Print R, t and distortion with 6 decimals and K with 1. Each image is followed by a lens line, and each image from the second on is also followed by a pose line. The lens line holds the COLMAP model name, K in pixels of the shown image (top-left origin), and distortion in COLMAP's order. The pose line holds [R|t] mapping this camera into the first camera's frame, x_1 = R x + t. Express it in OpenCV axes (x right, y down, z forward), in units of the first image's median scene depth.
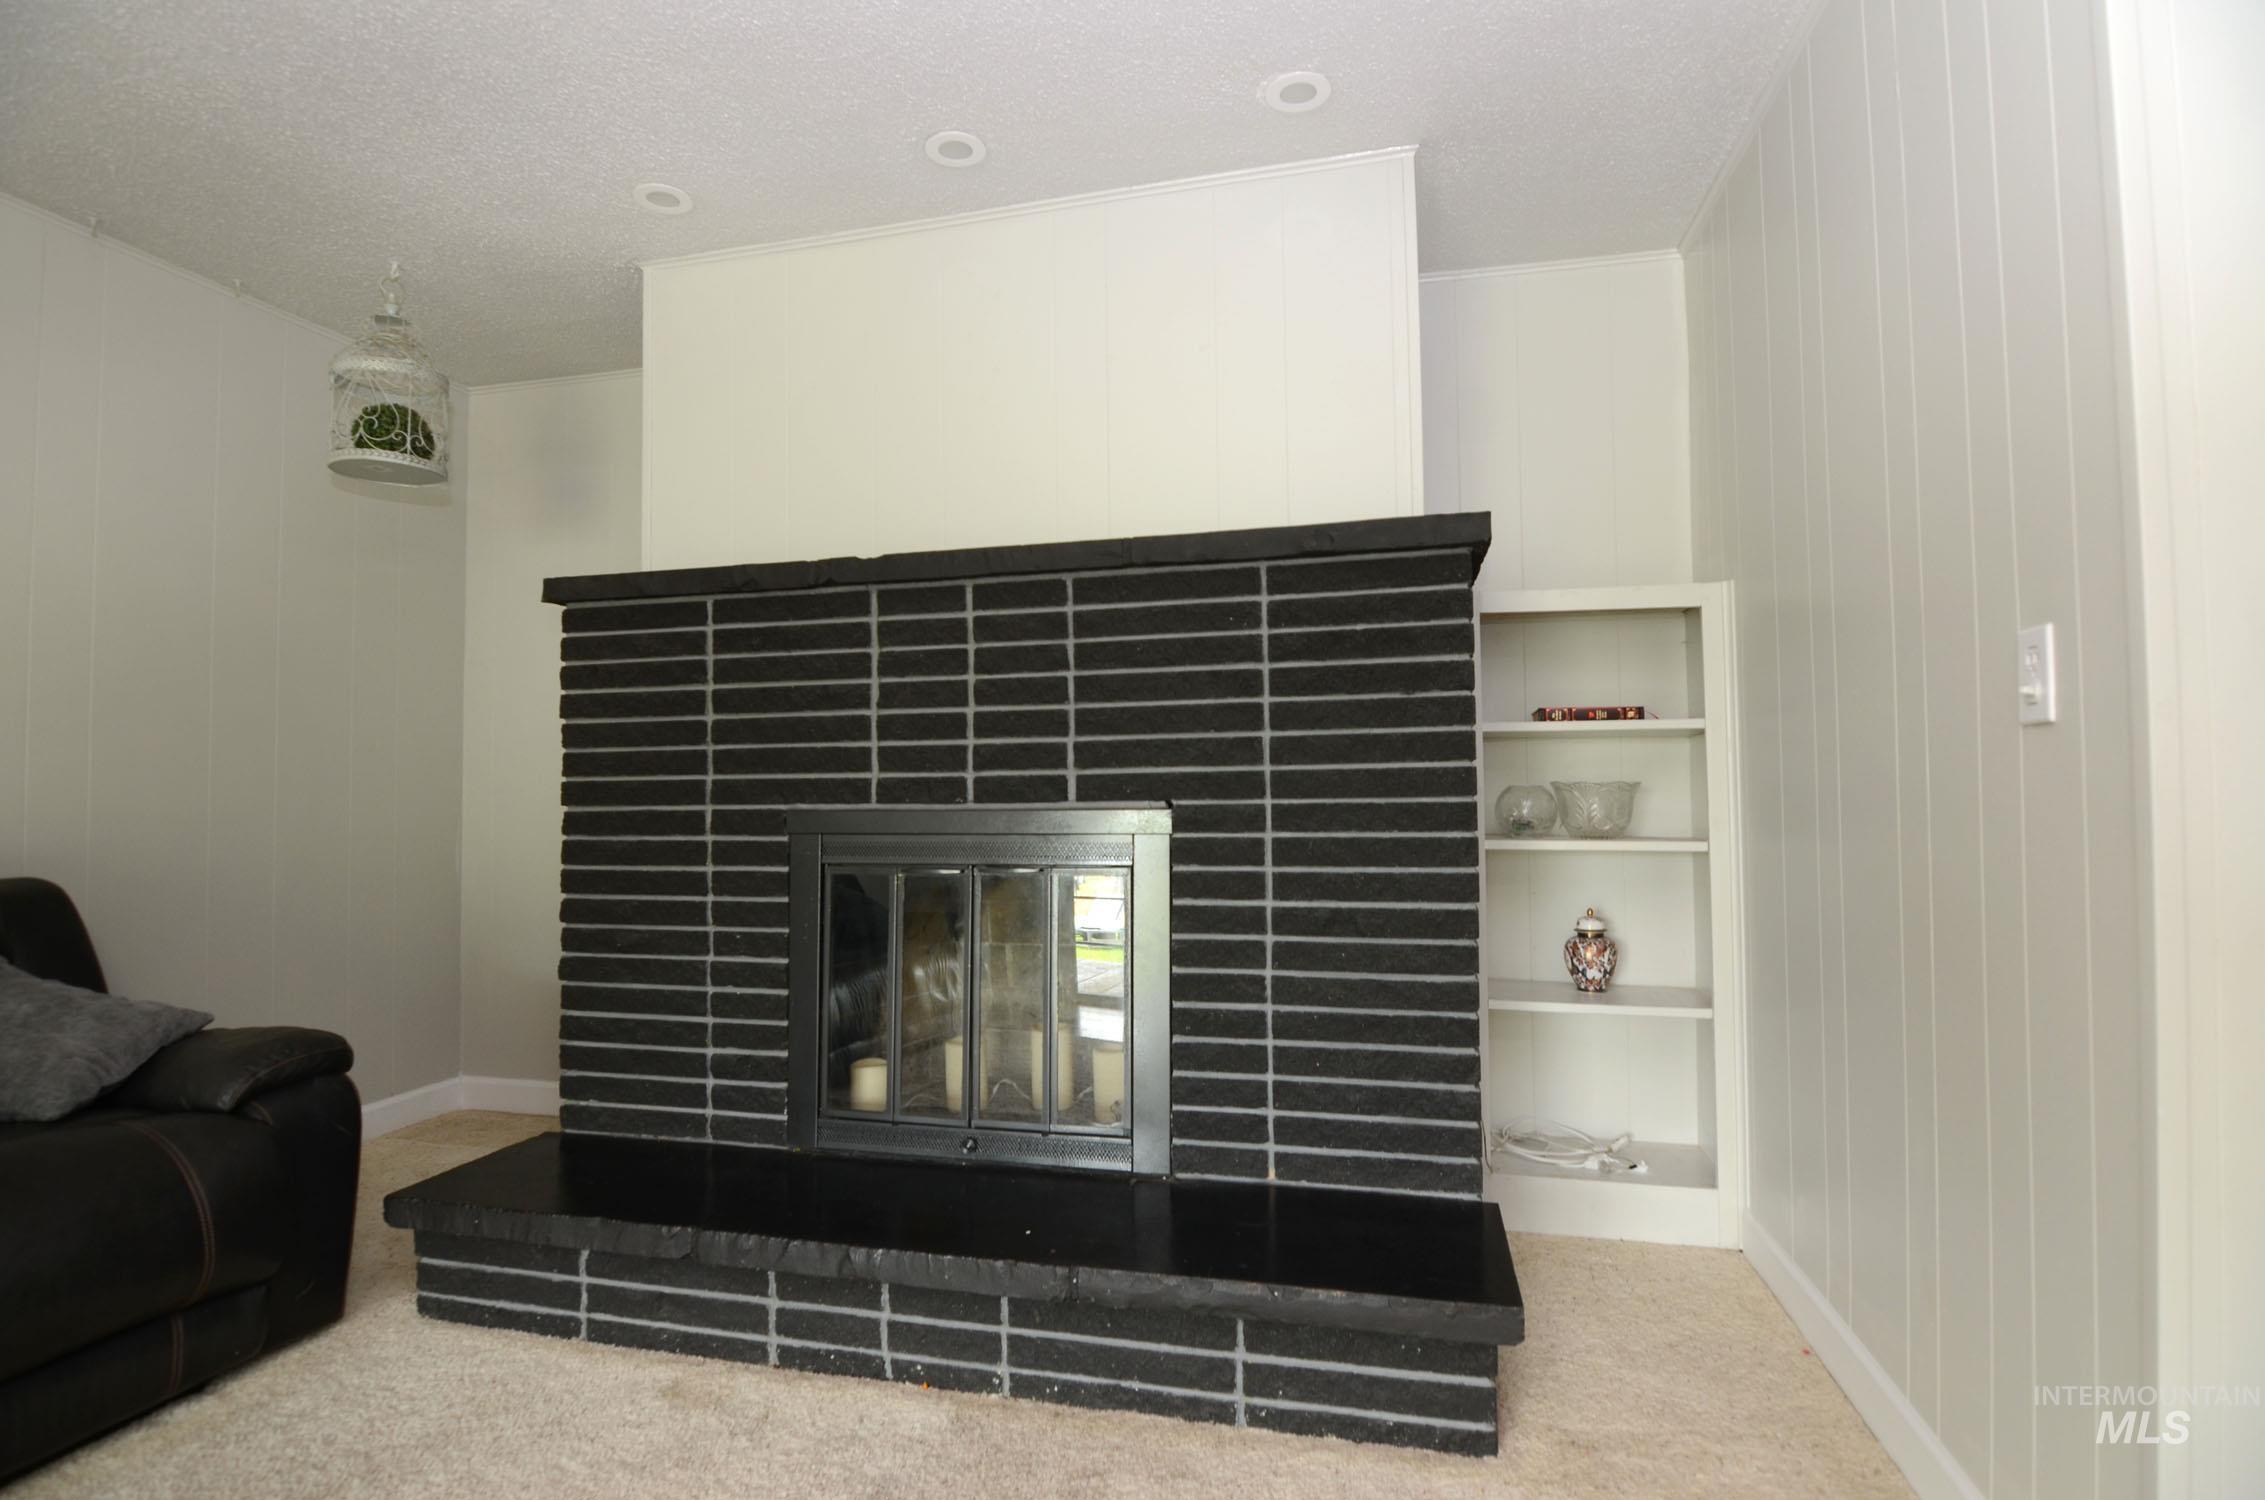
lens RADIAL K [[1093.7, 0, 1133.3], [0, 1093.7, 753.0], [0, 0, 1]] dist [-0.007169, -0.008307]
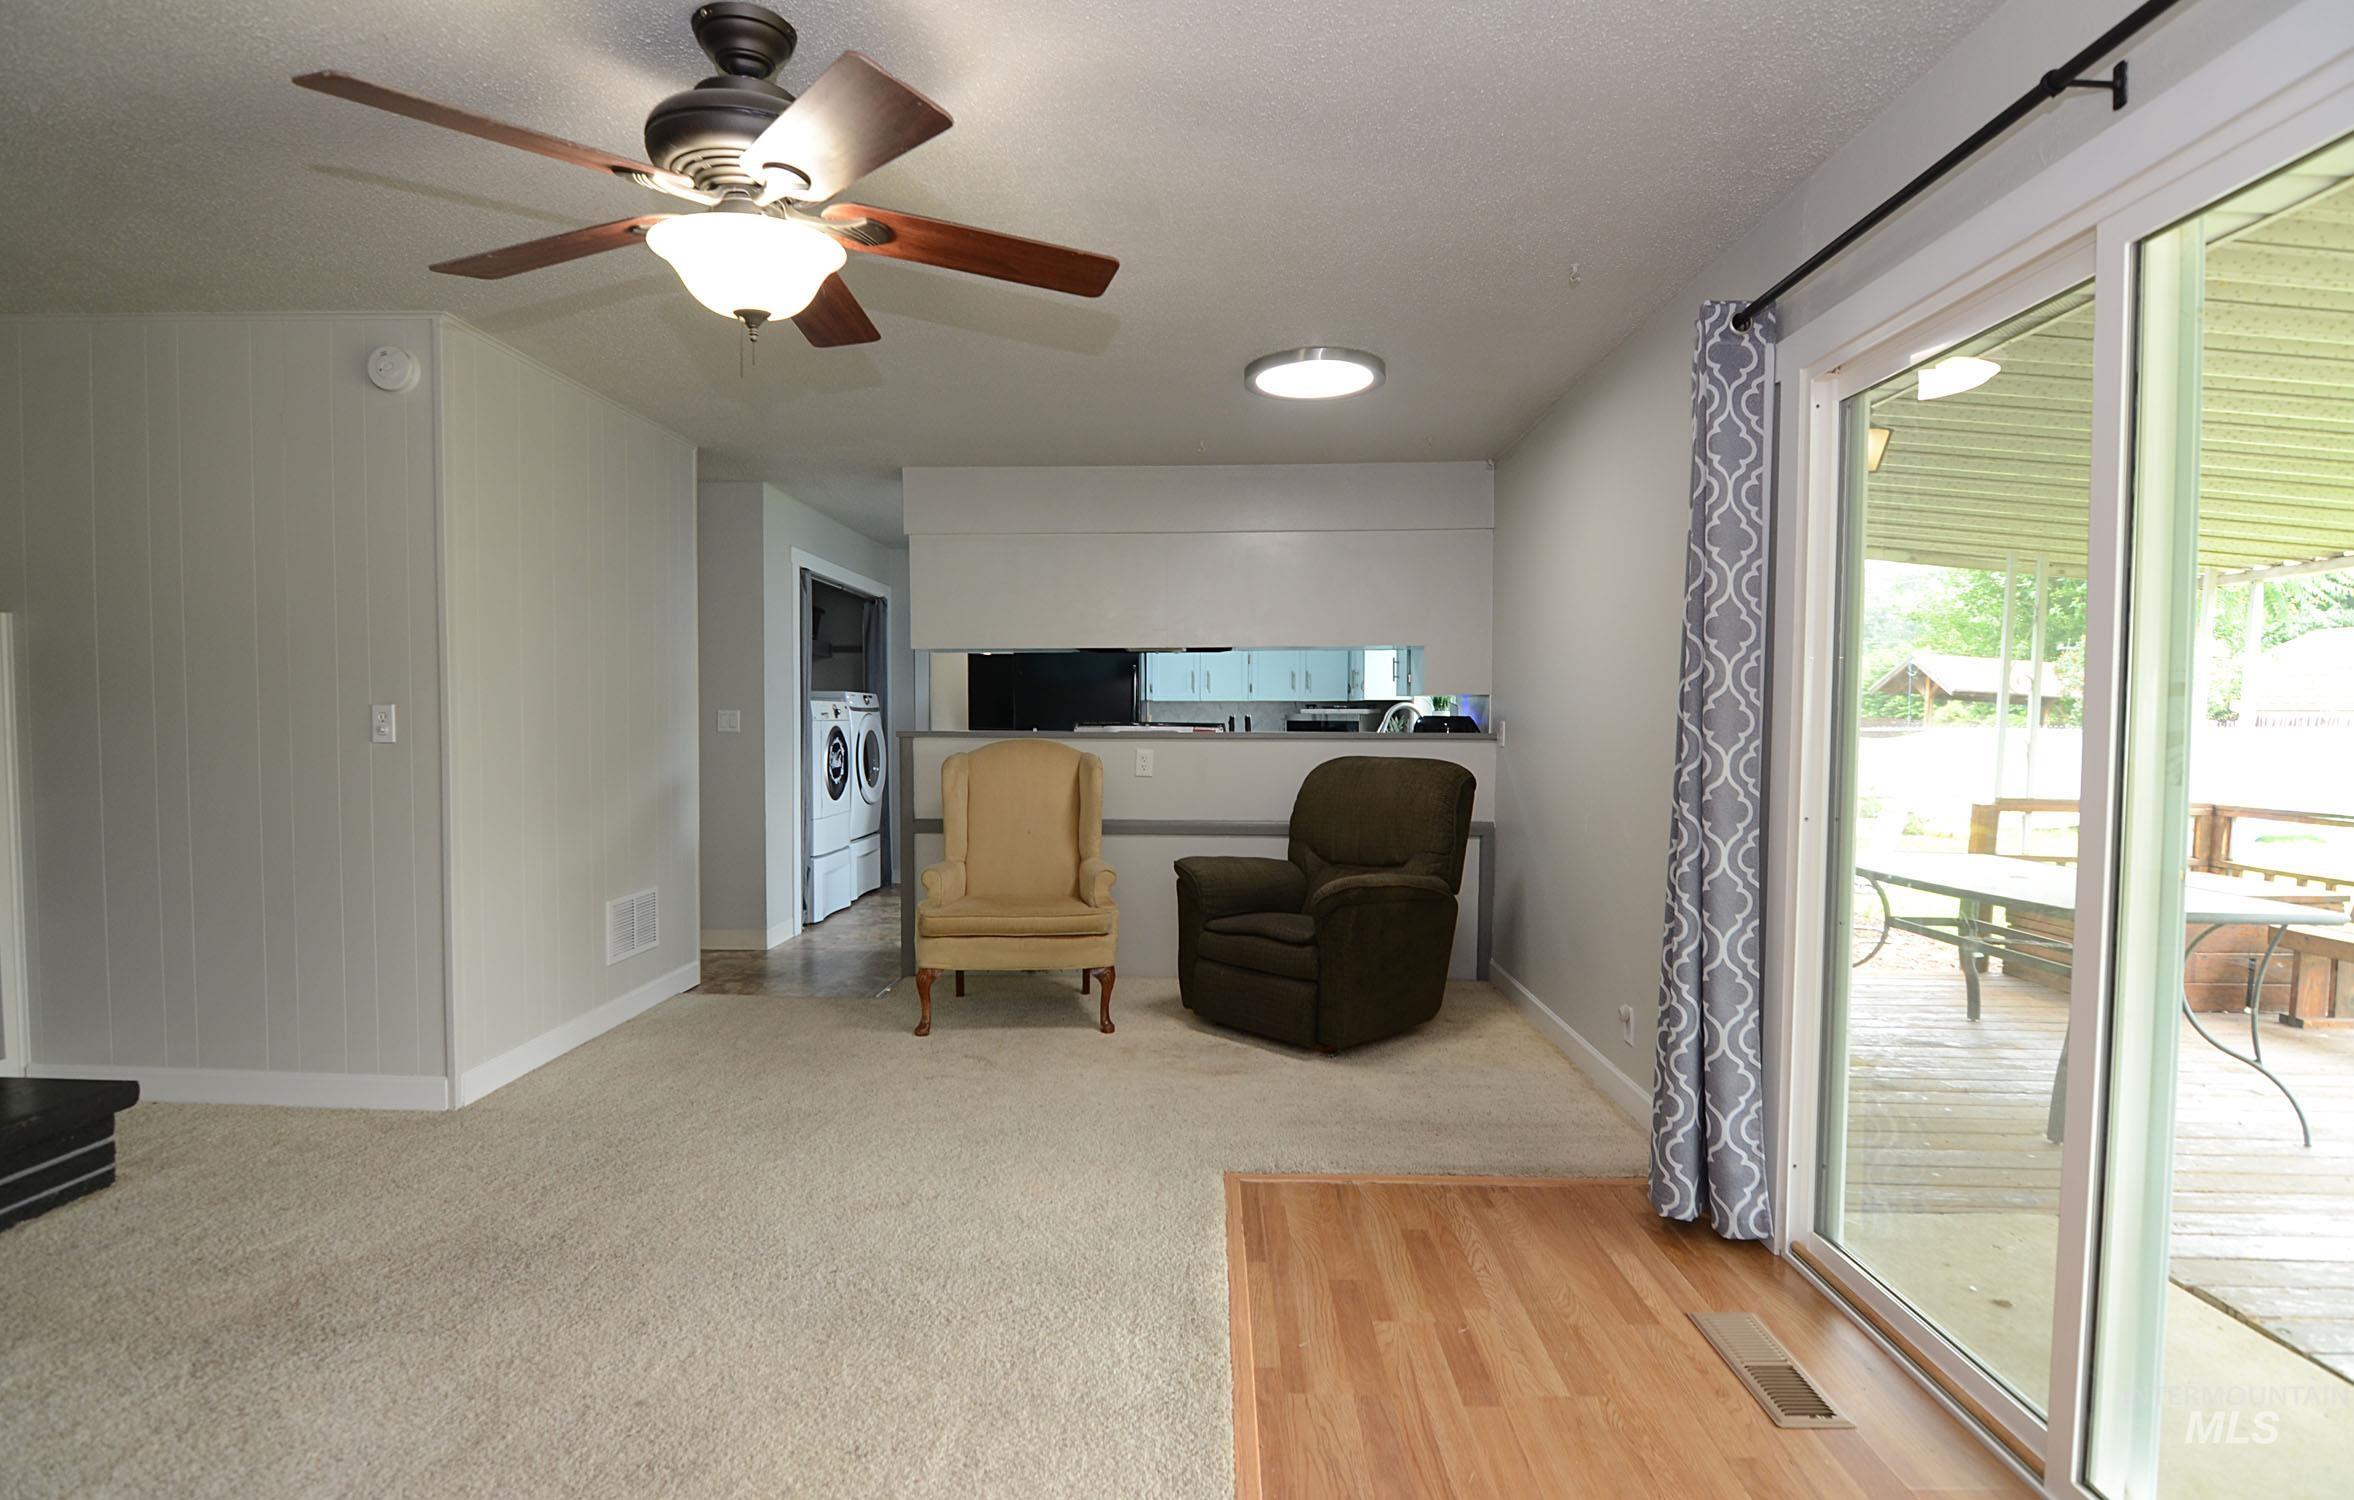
lens RADIAL K [[1150.9, 0, 1178.8], [0, 1150.9, 766.0], [0, 0, 1]] dist [0.000759, -0.015924]
pose [[-0.208526, -0.046718, 0.976900, -1.188444], [-0.027931, 0.998736, 0.041800, -0.073381], [-0.977618, -0.018569, -0.209567, -0.151143]]
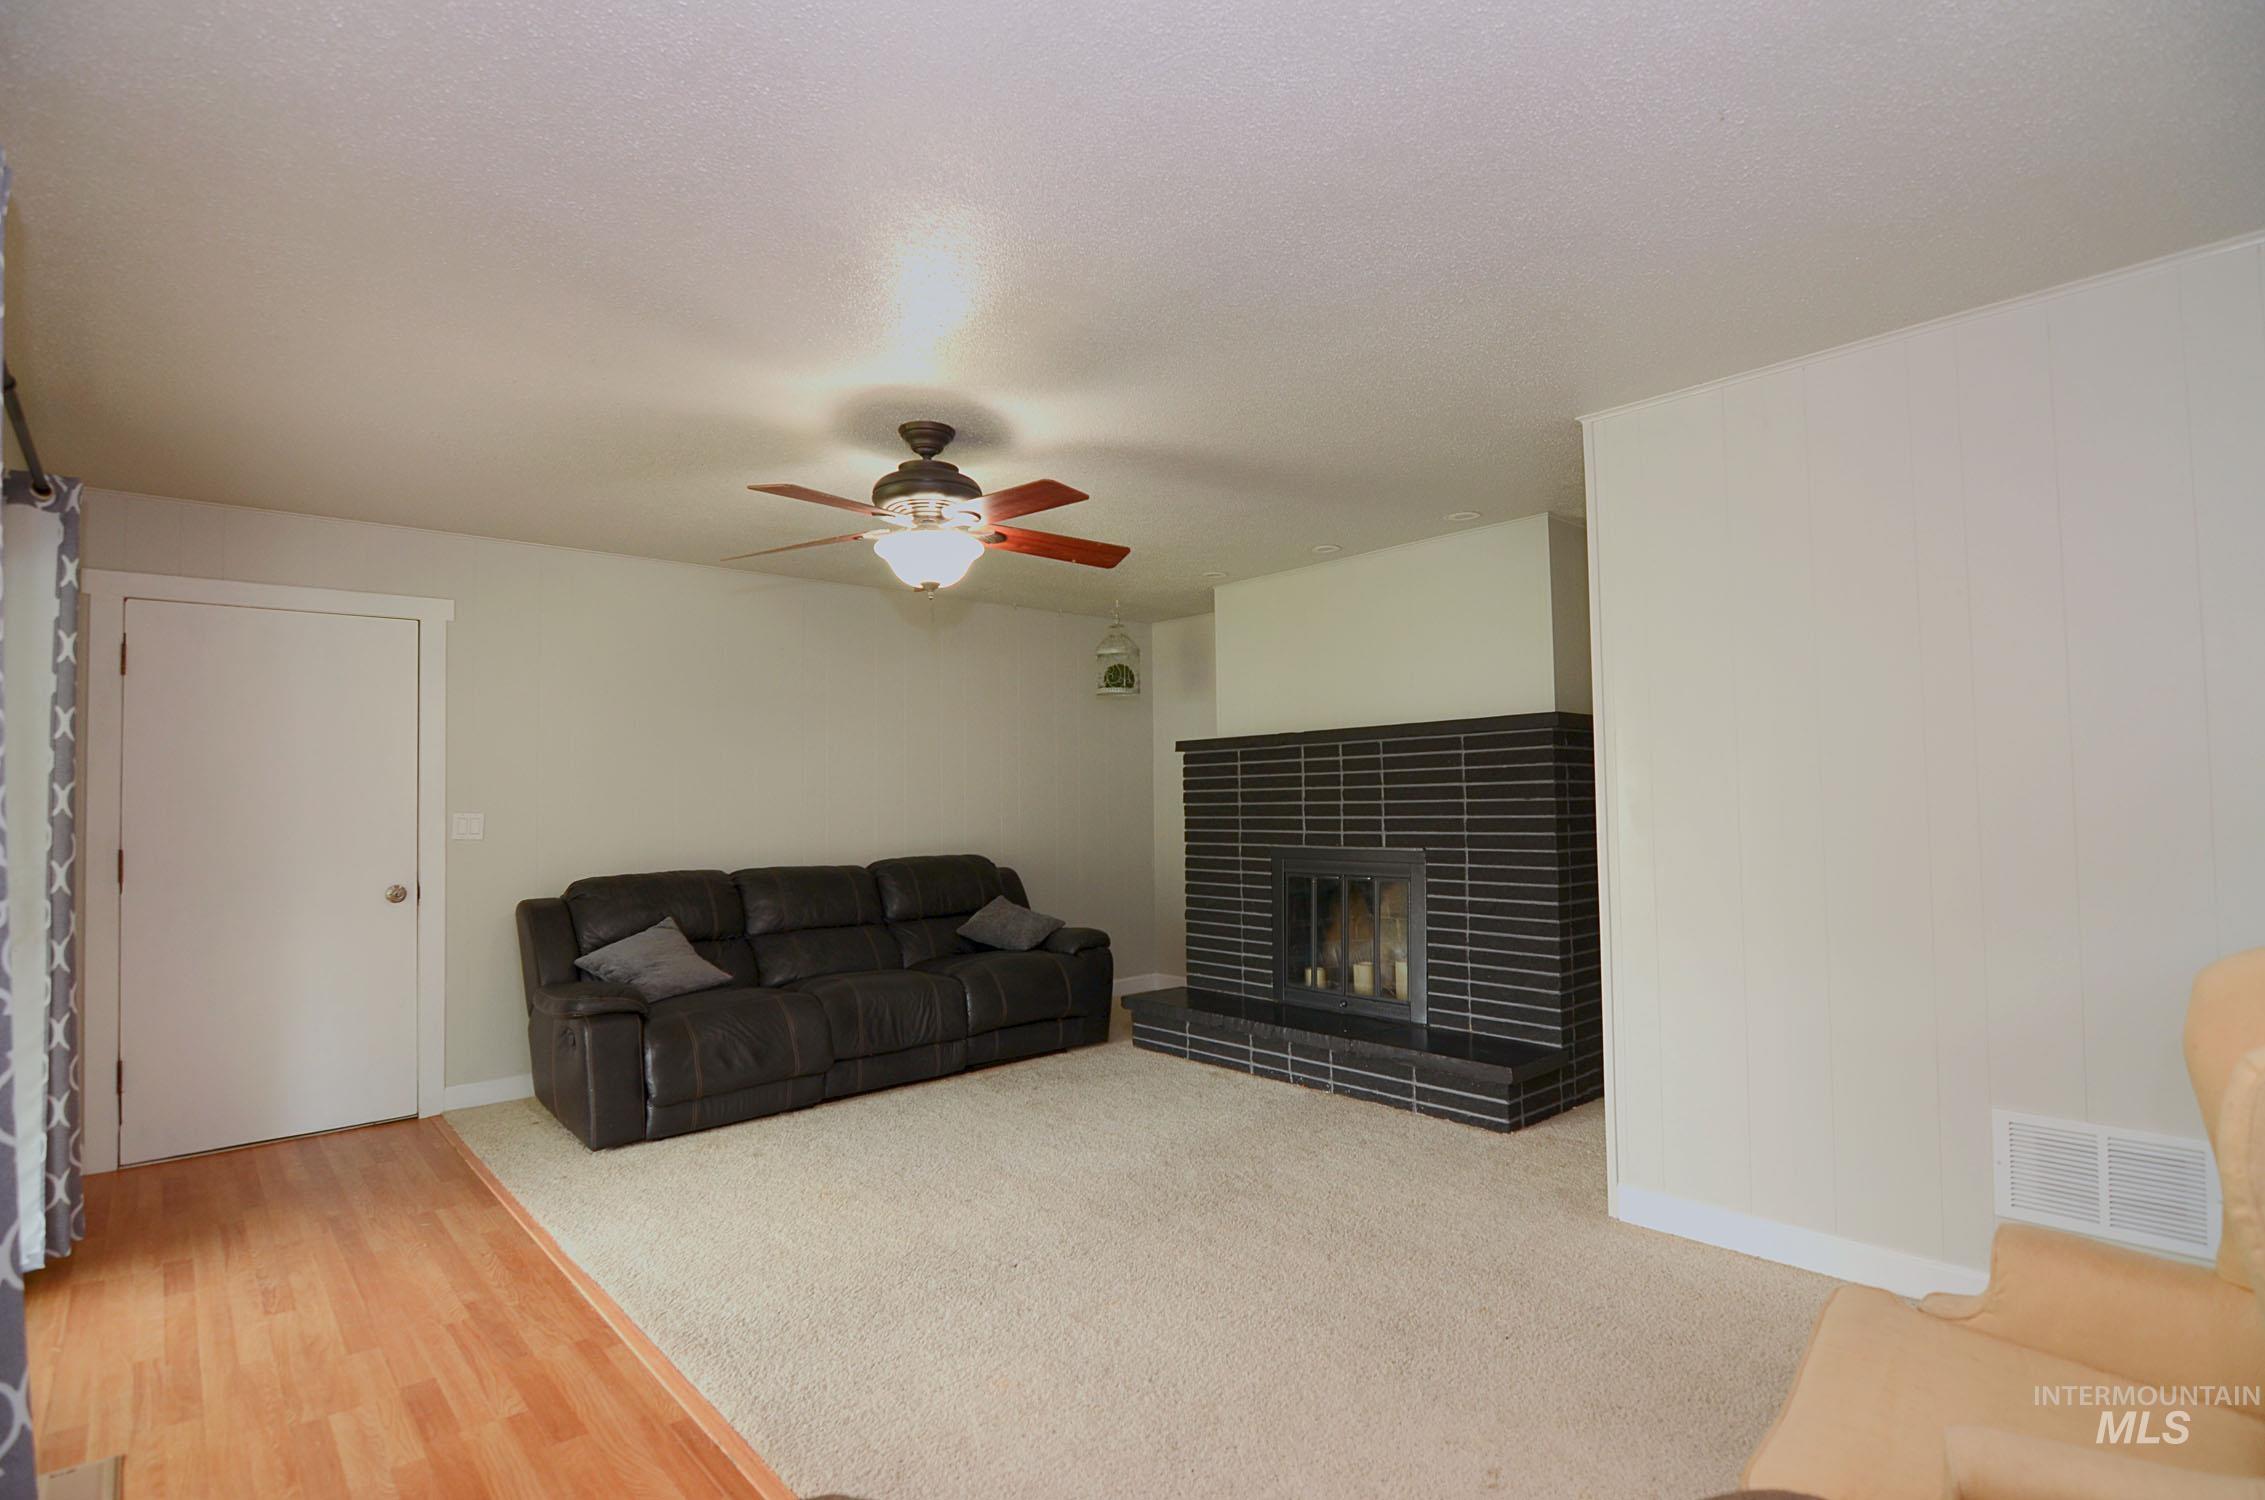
lens RADIAL K [[1093.7, 0, 1133.3], [0, 1093.7, 753.0], [0, 0, 1]] dist [-0.007169, -0.008307]
pose [[0.825134, -0.025559, -0.564358, 0.744936], [0.022093, 0.999672, -0.012972, -0.120757], [0.564504, -0.001765, 0.825428, -1.030994]]
